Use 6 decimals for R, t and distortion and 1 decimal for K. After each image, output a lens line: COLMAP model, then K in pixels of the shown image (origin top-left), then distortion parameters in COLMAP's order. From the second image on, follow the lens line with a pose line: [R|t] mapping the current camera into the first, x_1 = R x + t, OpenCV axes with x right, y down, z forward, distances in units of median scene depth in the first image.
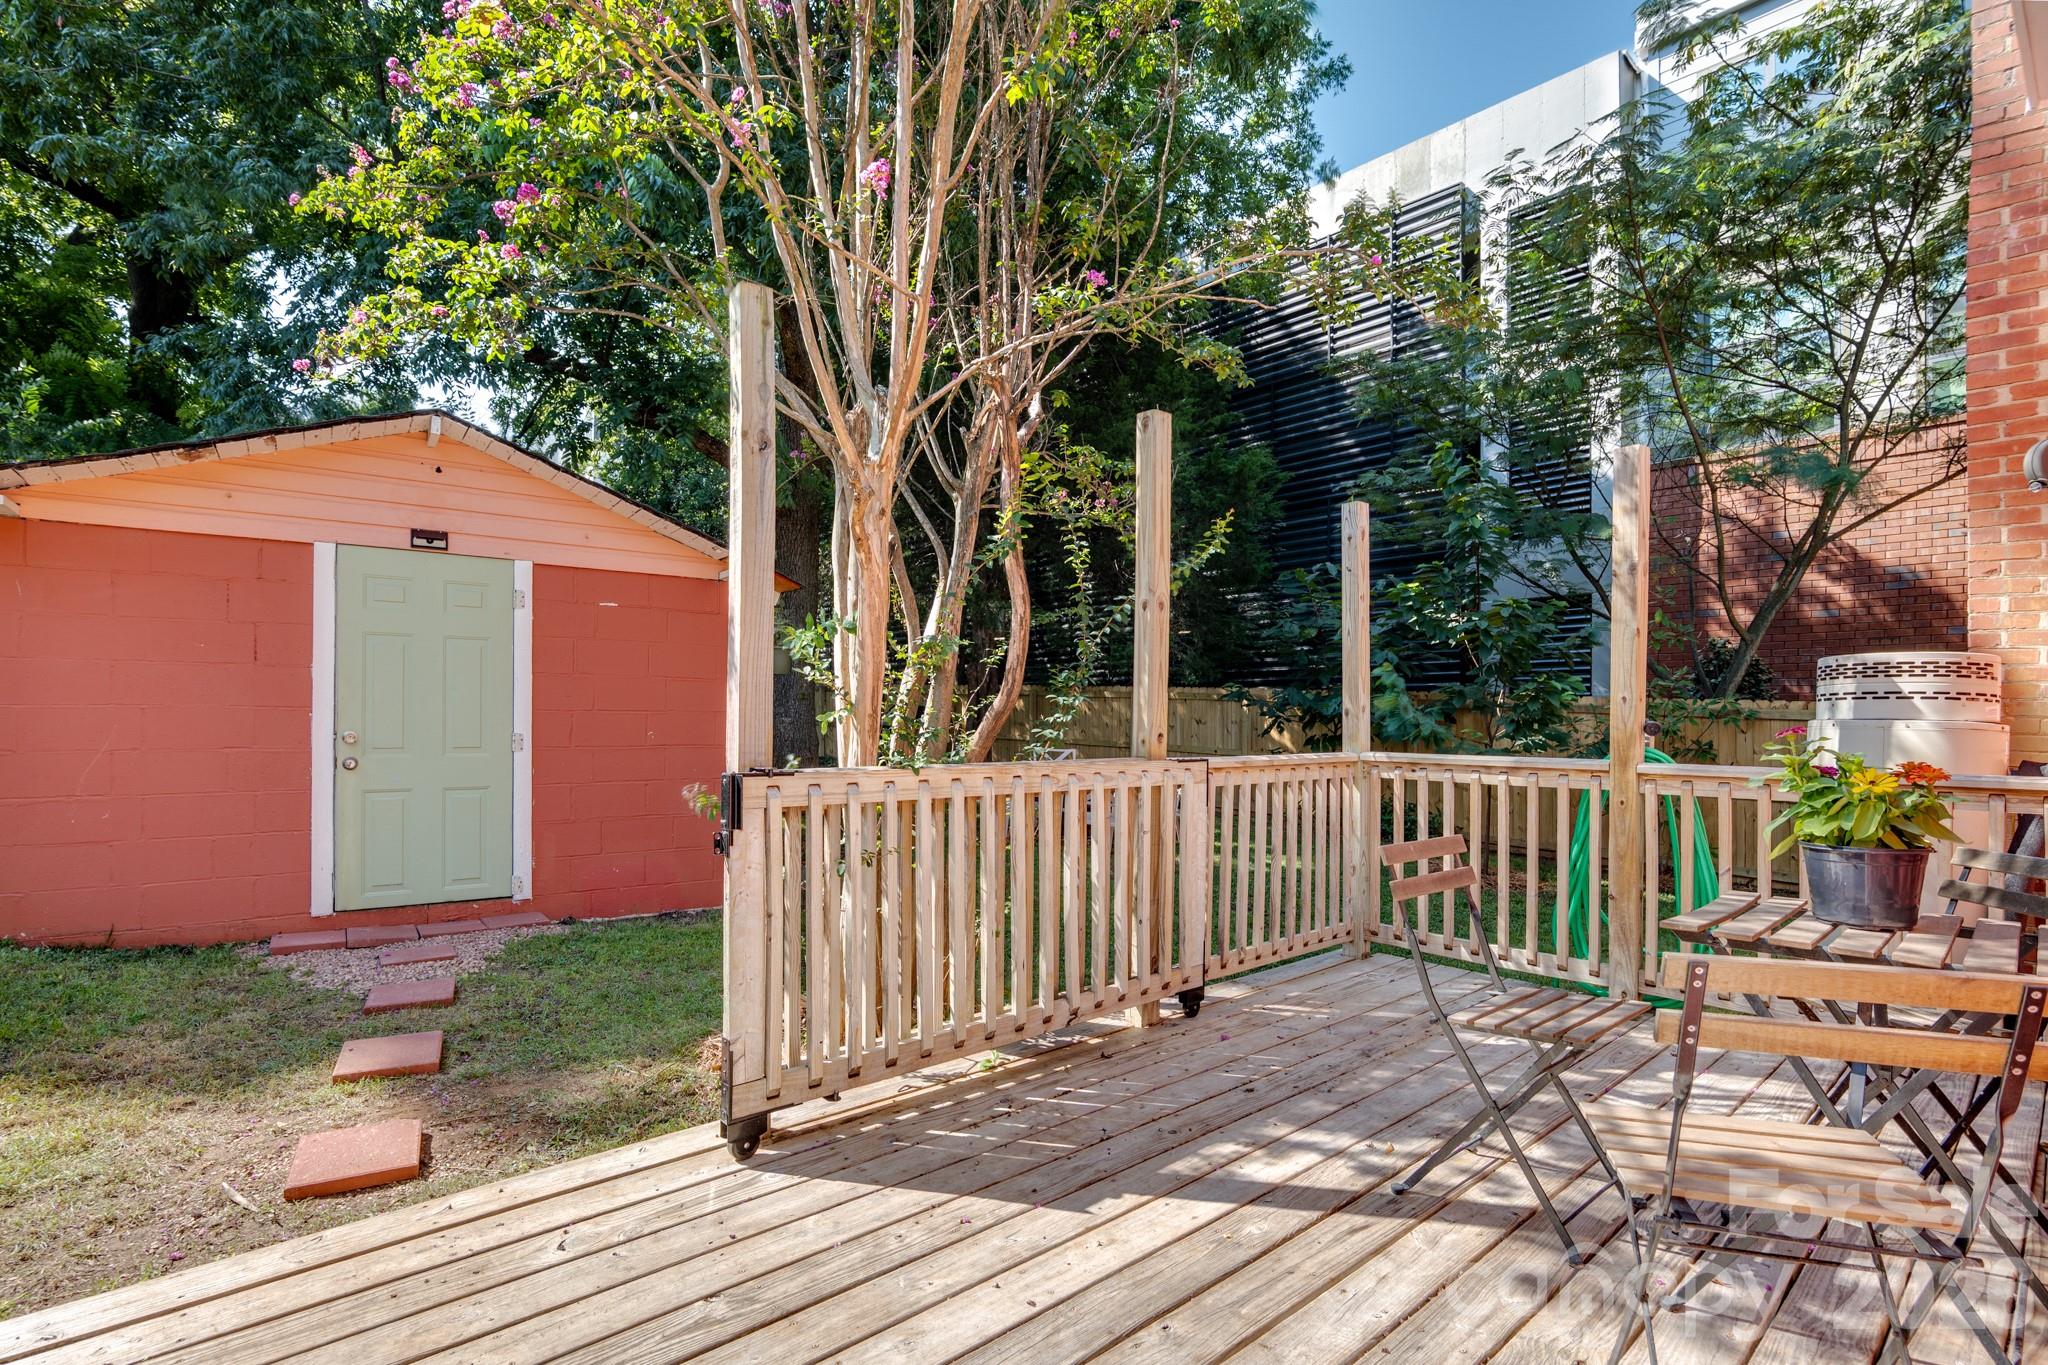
lens RADIAL K [[998.0, 0, 1024.6], [0, 998.0, 725.8], [0, 0, 1]] dist [-0.002219, -0.000295]
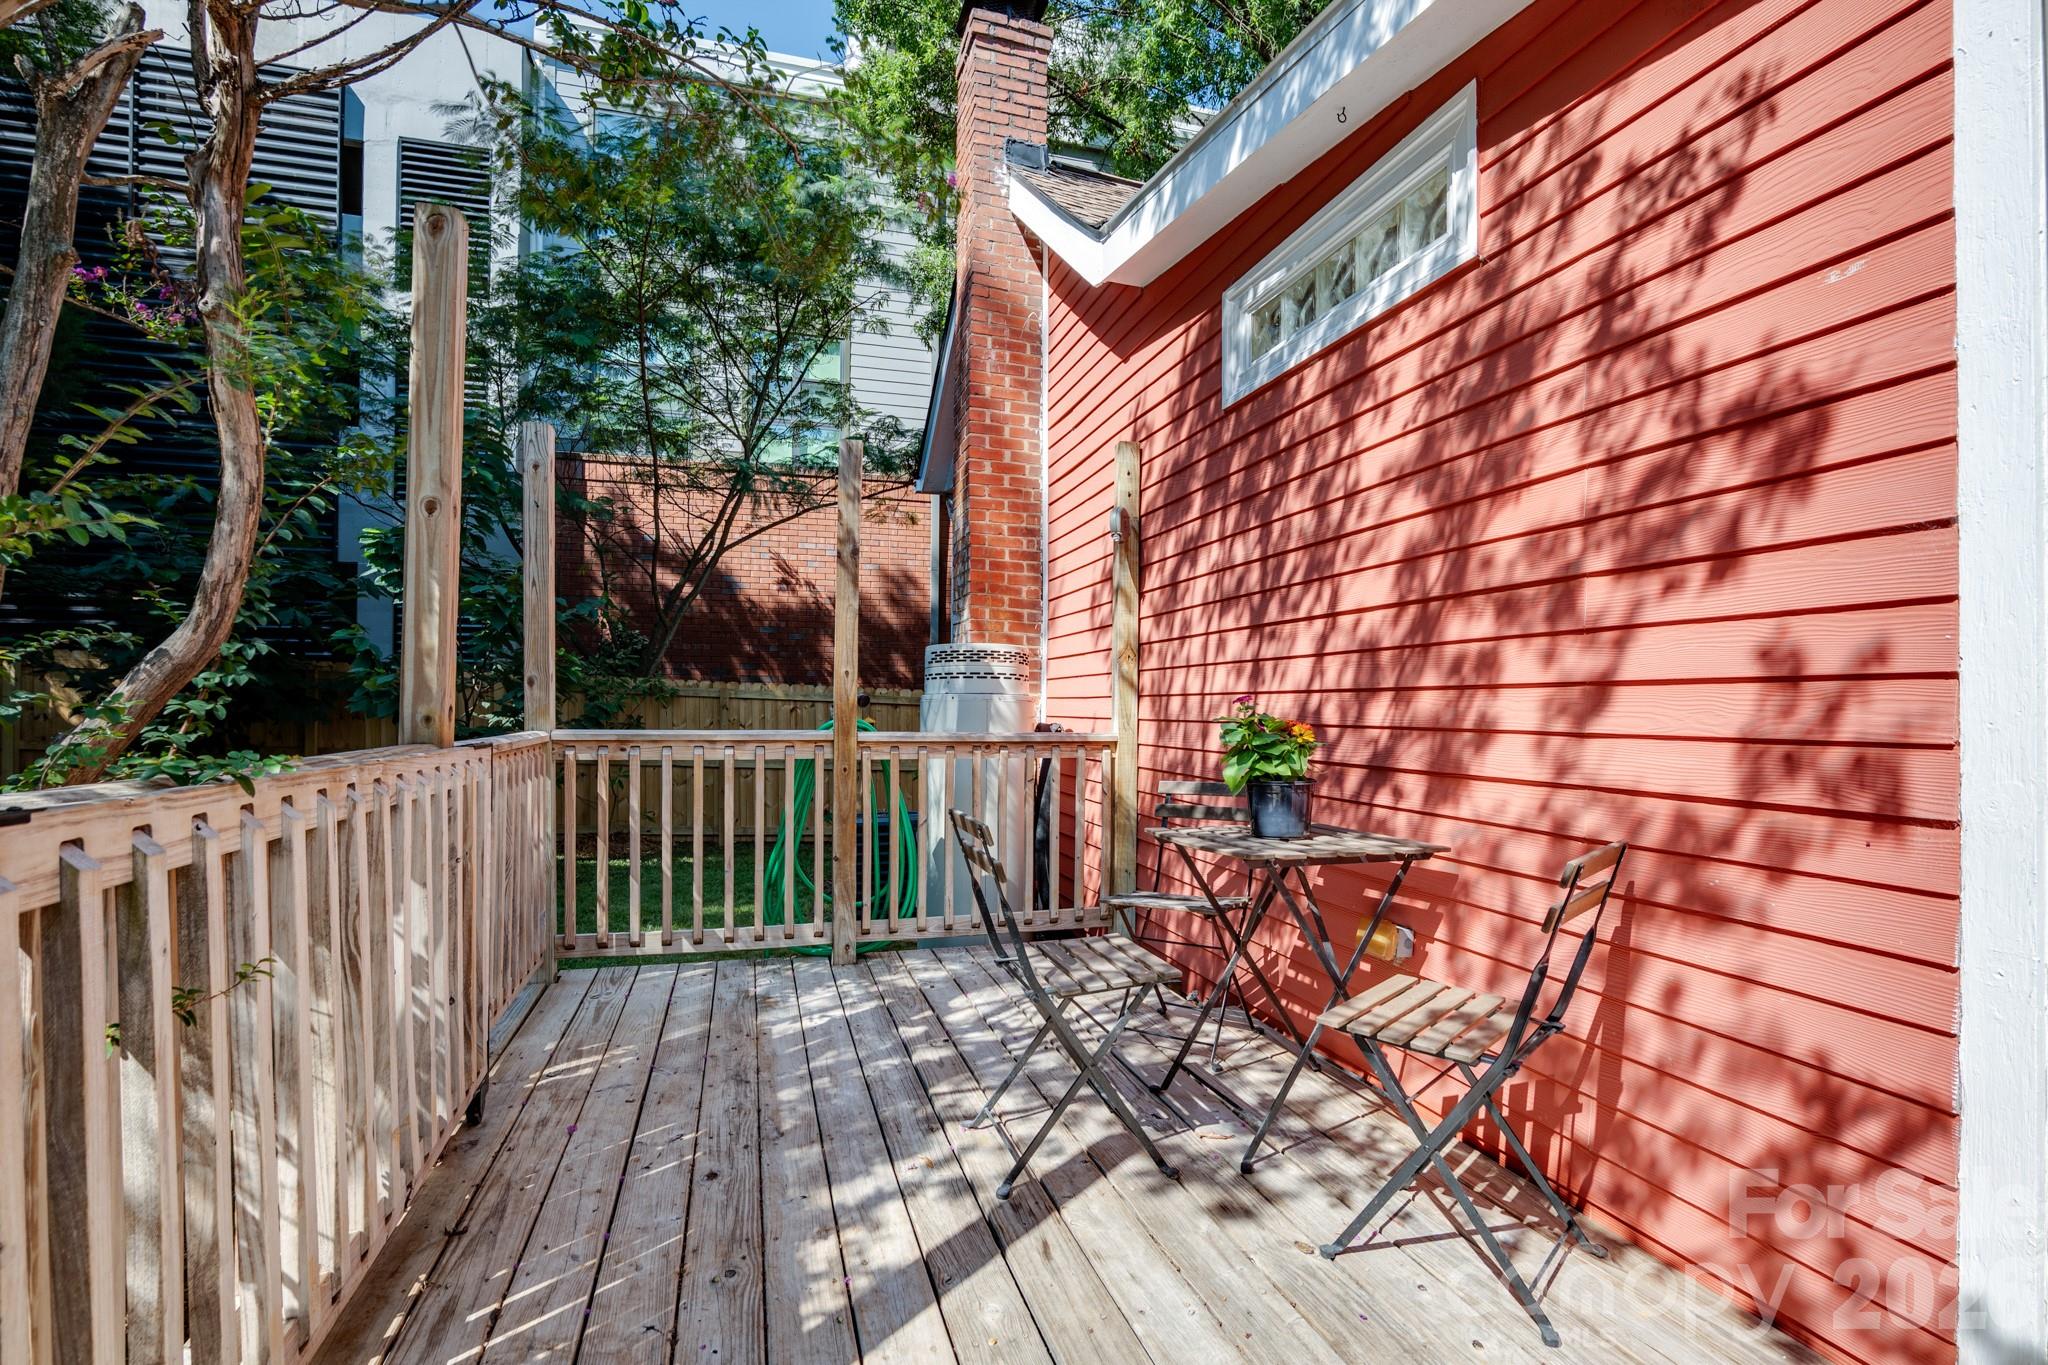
lens RADIAL K [[980.7, 0, 1028.6], [0, 980.7, 699.8], [0, 0, 1]] dist [-0.000857, -0.000077]
pose [[0.422569, 0.002576, 0.906327, -0.424071], [0.002445, 0.999989, -0.003982, 0.010401], [-0.906327, 0.003898, 0.422558, 0.570598]]
